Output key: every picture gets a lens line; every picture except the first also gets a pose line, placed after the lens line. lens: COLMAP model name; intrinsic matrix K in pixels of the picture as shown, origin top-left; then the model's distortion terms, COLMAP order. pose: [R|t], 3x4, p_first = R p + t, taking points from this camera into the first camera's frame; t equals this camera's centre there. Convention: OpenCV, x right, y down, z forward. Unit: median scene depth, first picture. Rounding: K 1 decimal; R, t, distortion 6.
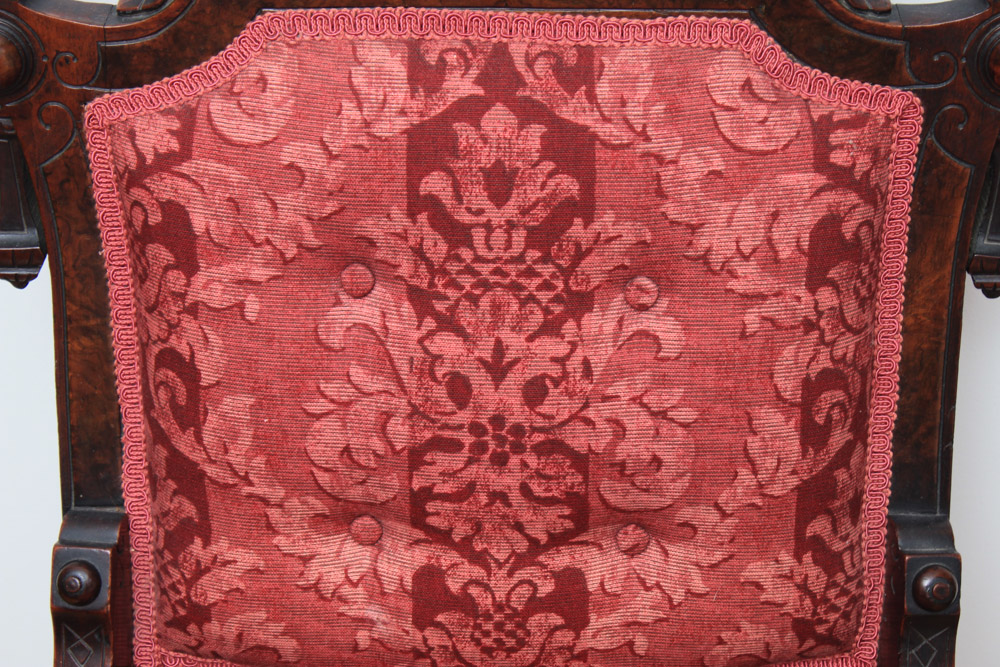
lens RADIAL K [[2320.5, 0, 503.3], [0, 2320.5, 327.9], [0, 0, 1]] dist [0.081591, 0.000000]
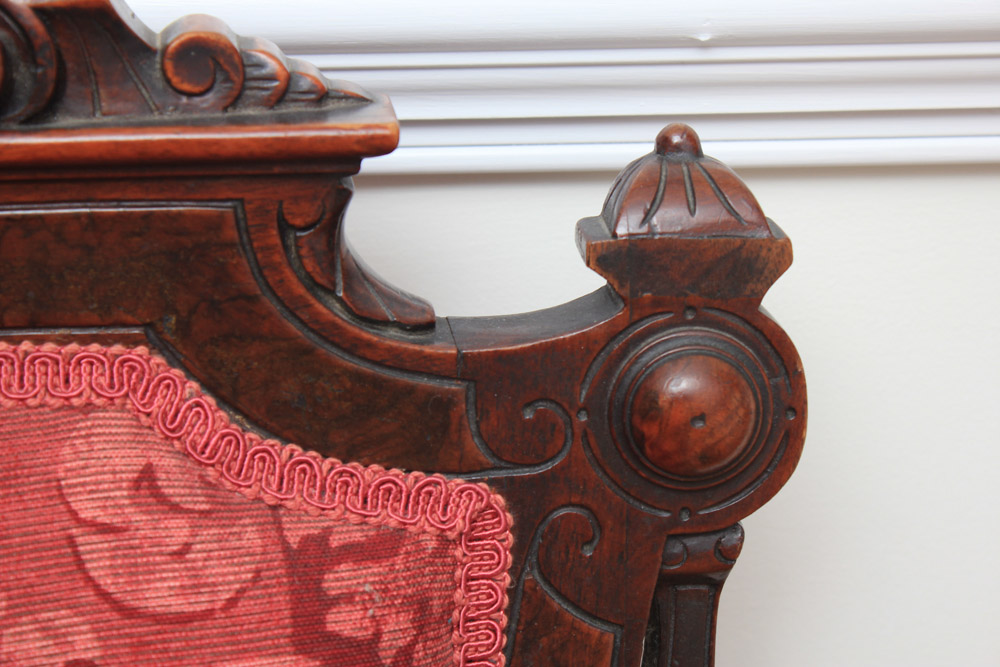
lens RADIAL K [[2359.0, 0, 504.5], [0, 2359.0, 330.9], [0, 0, 1]] dist [0.079168, 0.000000]
pose [[0.989291, -0.029906, 0.142862, 0.104688], [0.060572, 0.974639, -0.215427, -0.023207], [-0.132796, 0.221774, 0.966013, 0.487916]]
